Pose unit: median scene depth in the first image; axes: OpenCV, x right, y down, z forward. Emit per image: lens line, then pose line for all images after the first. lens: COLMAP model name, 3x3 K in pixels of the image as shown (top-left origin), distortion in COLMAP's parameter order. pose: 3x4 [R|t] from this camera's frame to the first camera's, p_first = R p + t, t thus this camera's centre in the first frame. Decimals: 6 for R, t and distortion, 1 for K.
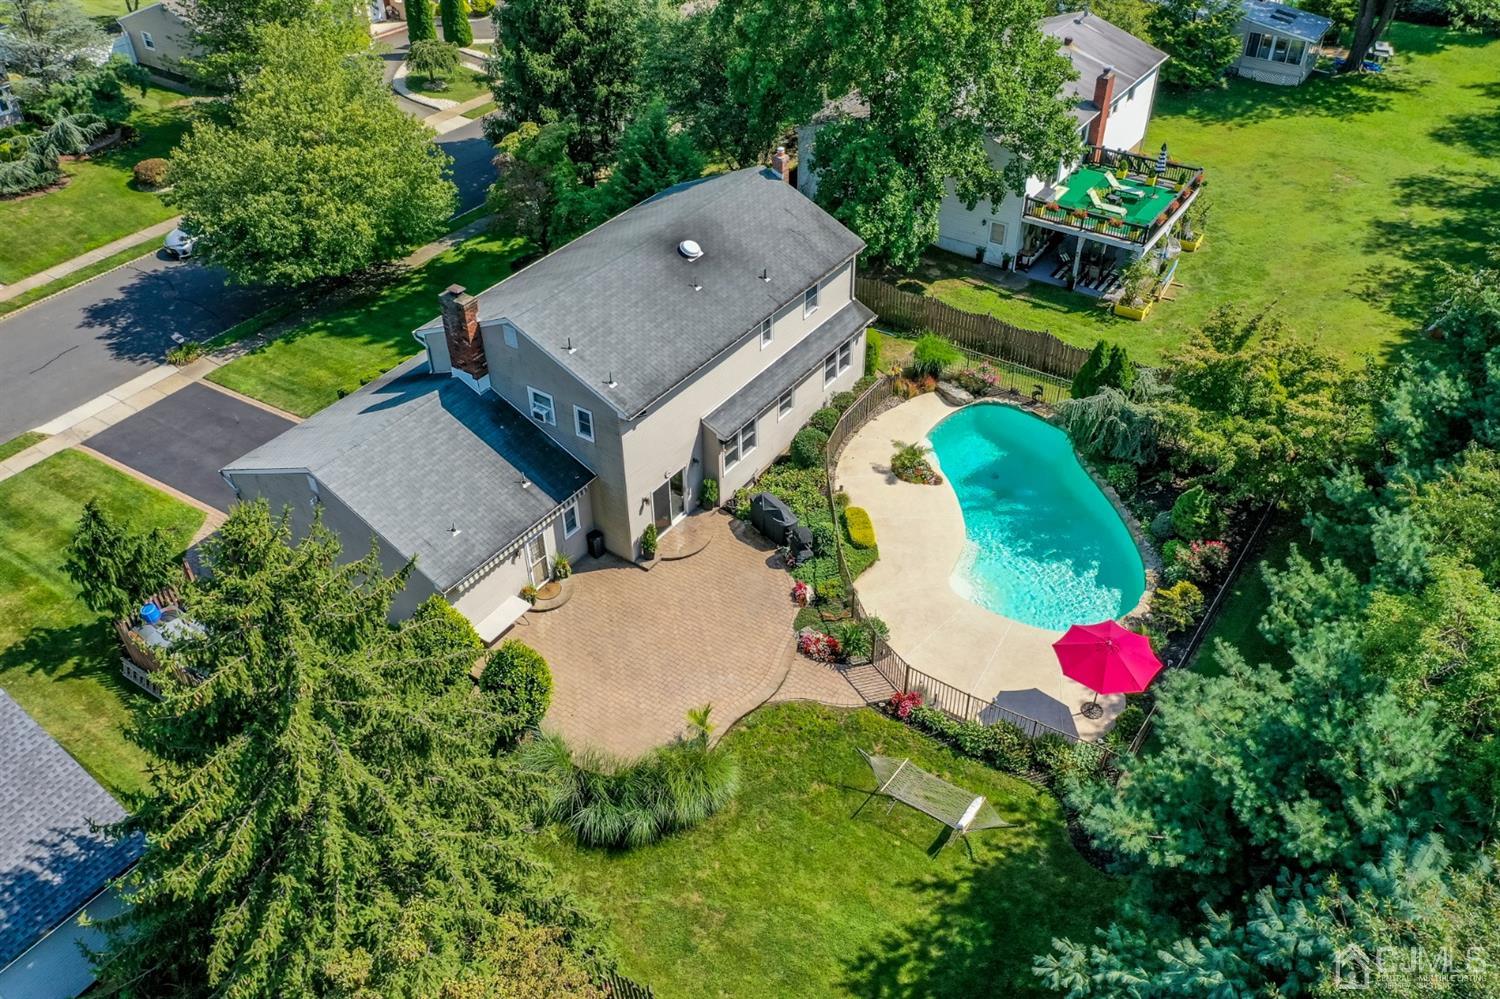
lens RADIAL K [[1188.1, 0, 746.1], [0, 1188.1, 502.3], [0, 0, 1]] dist [0.005997, -0.003054]
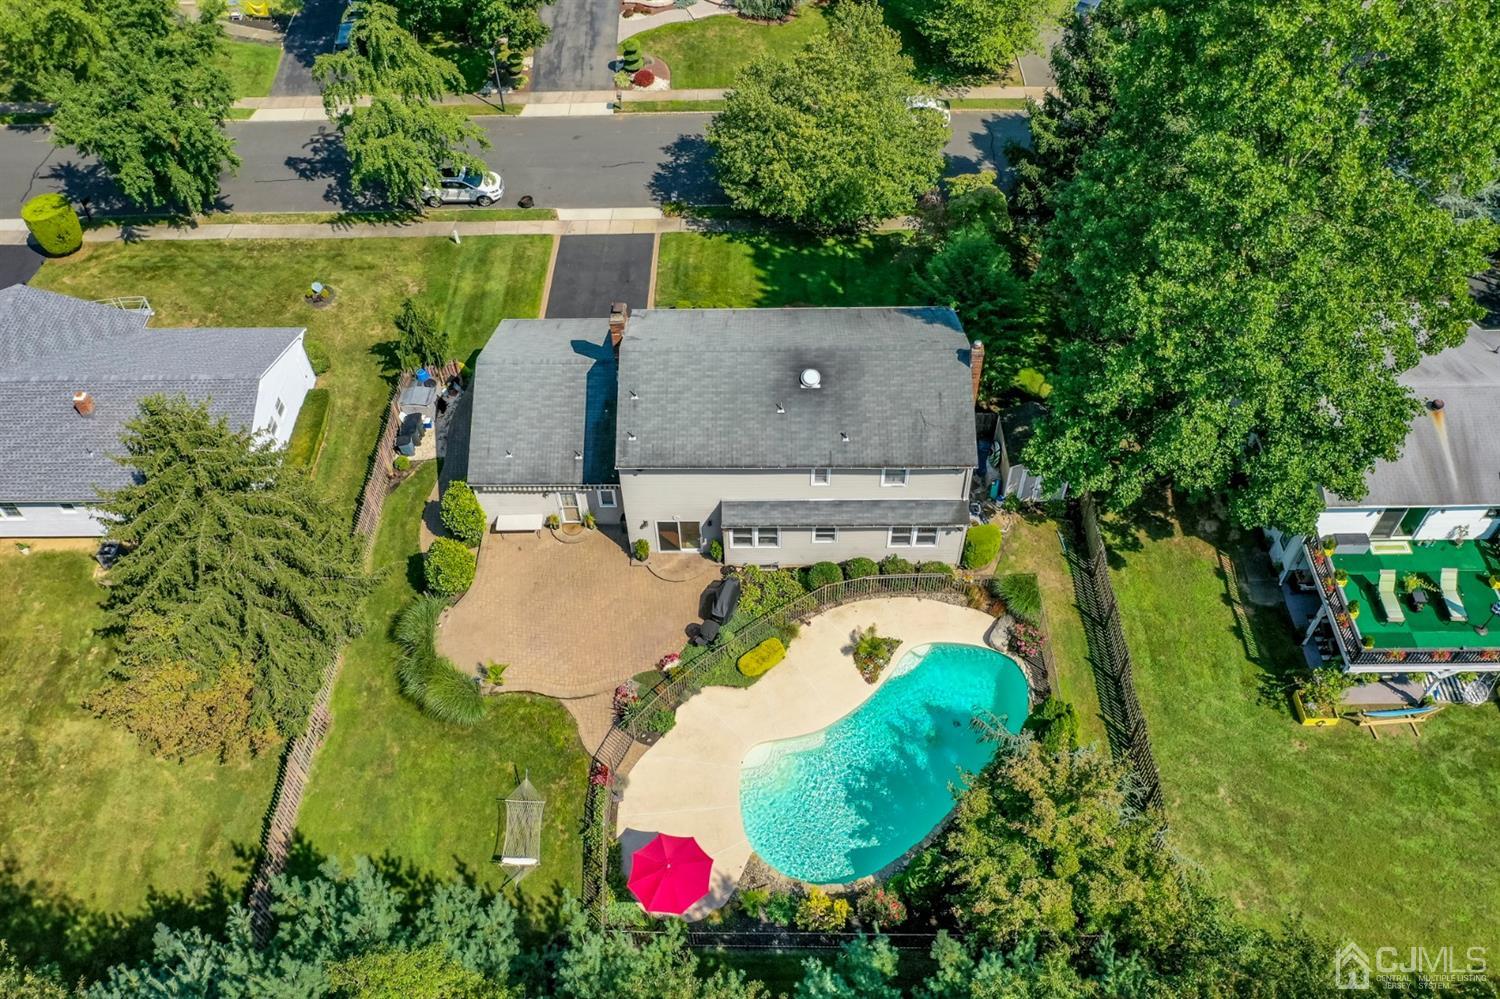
lens RADIAL K [[1213.3, 0, 745.6], [0, 1213.3, 467.0], [0, 0, 1]] dist [0.007920, 0.003504]
pose [[0.564195, 0.613495, -0.552547, 0.619252], [-0.502386, 0.786174, 0.359914, -0.537609], [0.655204, 0.074530, 0.751767, 0.085967]]
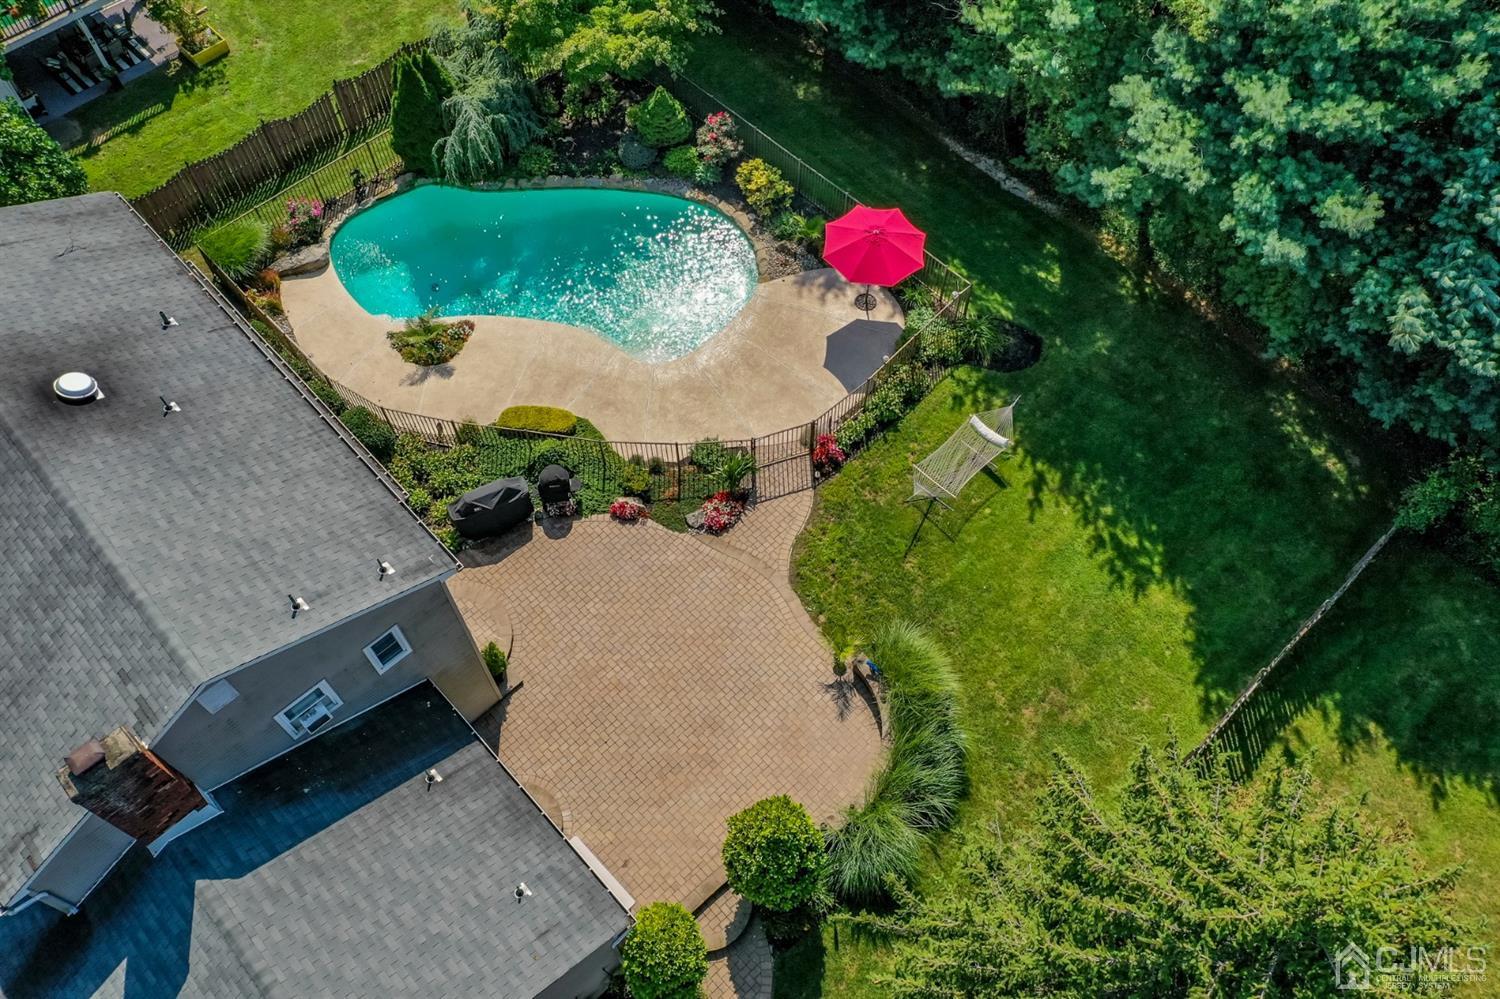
lens RADIAL K [[1188.1, 0, 746.1], [0, 1188.1, 502.3], [0, 0, 1]] dist [0.005997, -0.003054]
pose [[0.205844, -0.828877, 0.520183, -0.322694], [0.618742, 0.522065, 0.587031, -0.320704], [-0.758147, 0.201023, 0.620325, 0.418527]]
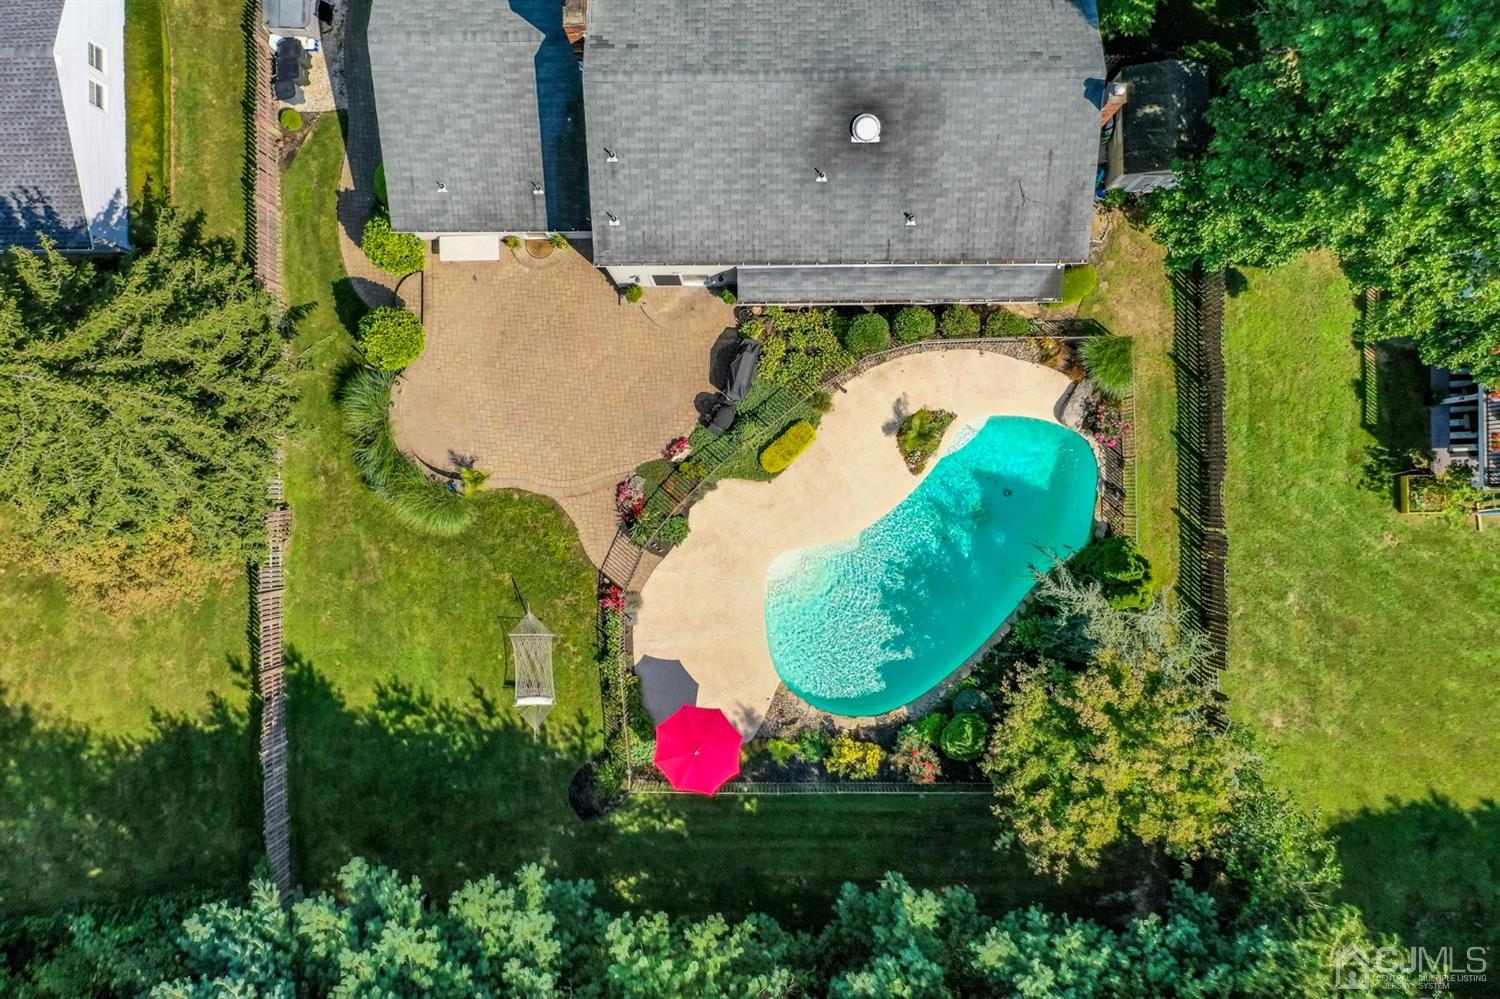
lens RADIAL K [[1216.9, 0, 744.7], [0, 1216.9, 494.3], [0, 0, 1]] dist [0.004400, -0.000842]
pose [[0.579682, 0.814843, -0.000192, 0.105012], [-0.505582, 0.359858, 0.784148, -0.719663], [0.639027, -0.454460, 0.620573, 0.339410]]
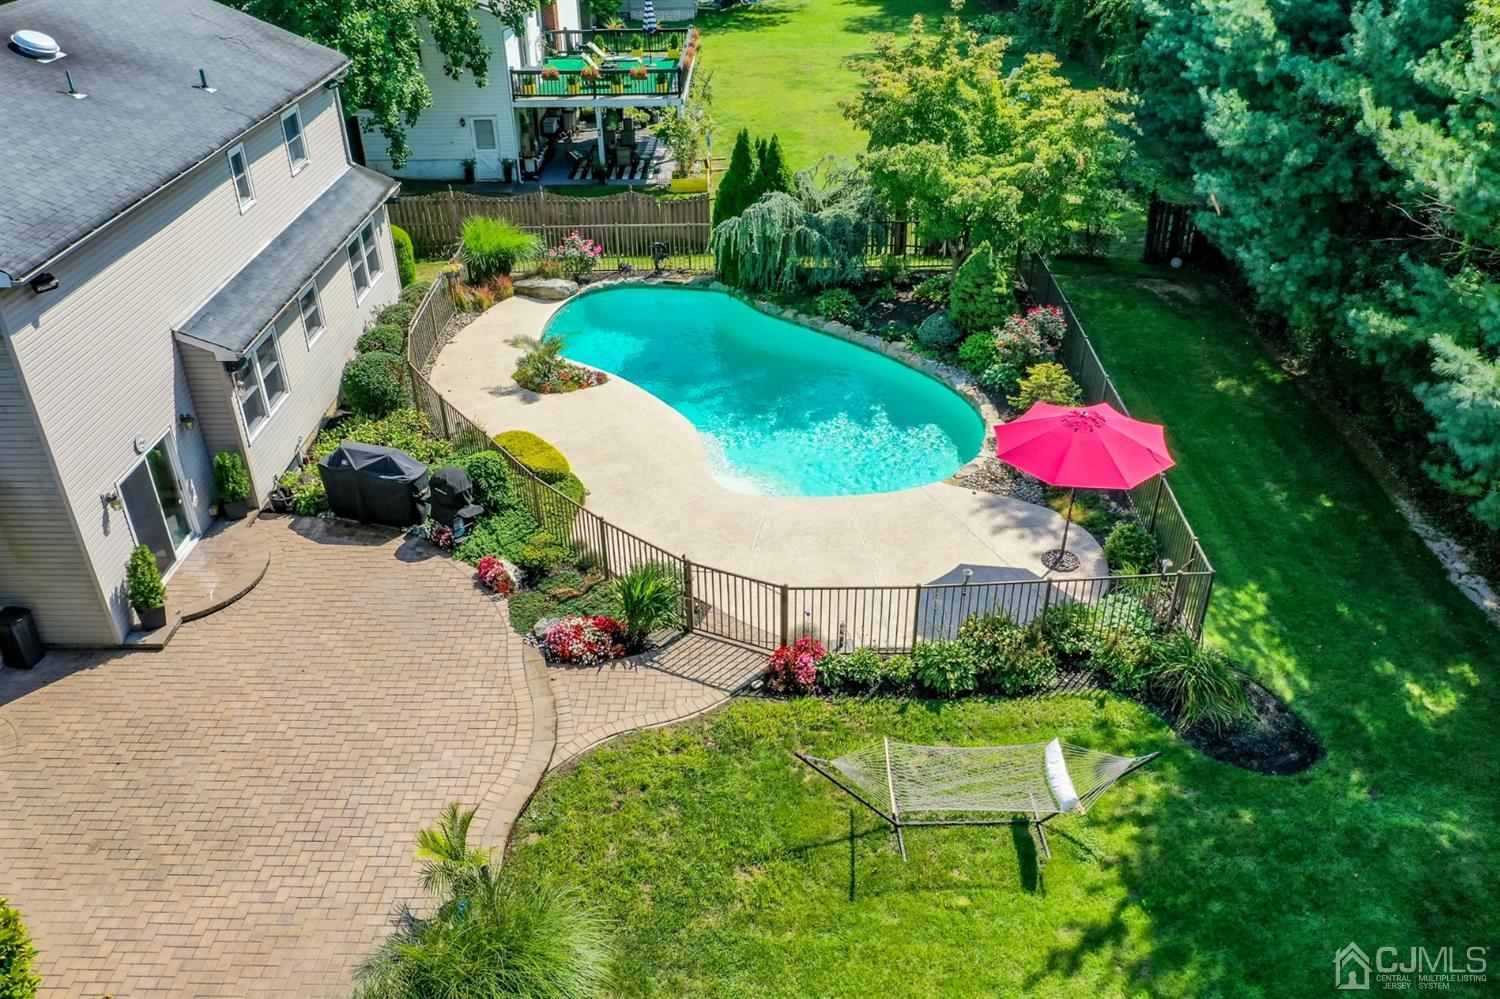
lens RADIAL K [[1188.1, 0, 746.1], [0, 1188.1, 502.3], [0, 0, 1]] dist [0.005997, -0.003054]
pose [[0.831078, -0.290238, 0.474416, -0.093116], [0.350105, 0.935822, -0.040795, 0.099246], [-0.432129, 0.200000, 0.879355, 0.458060]]
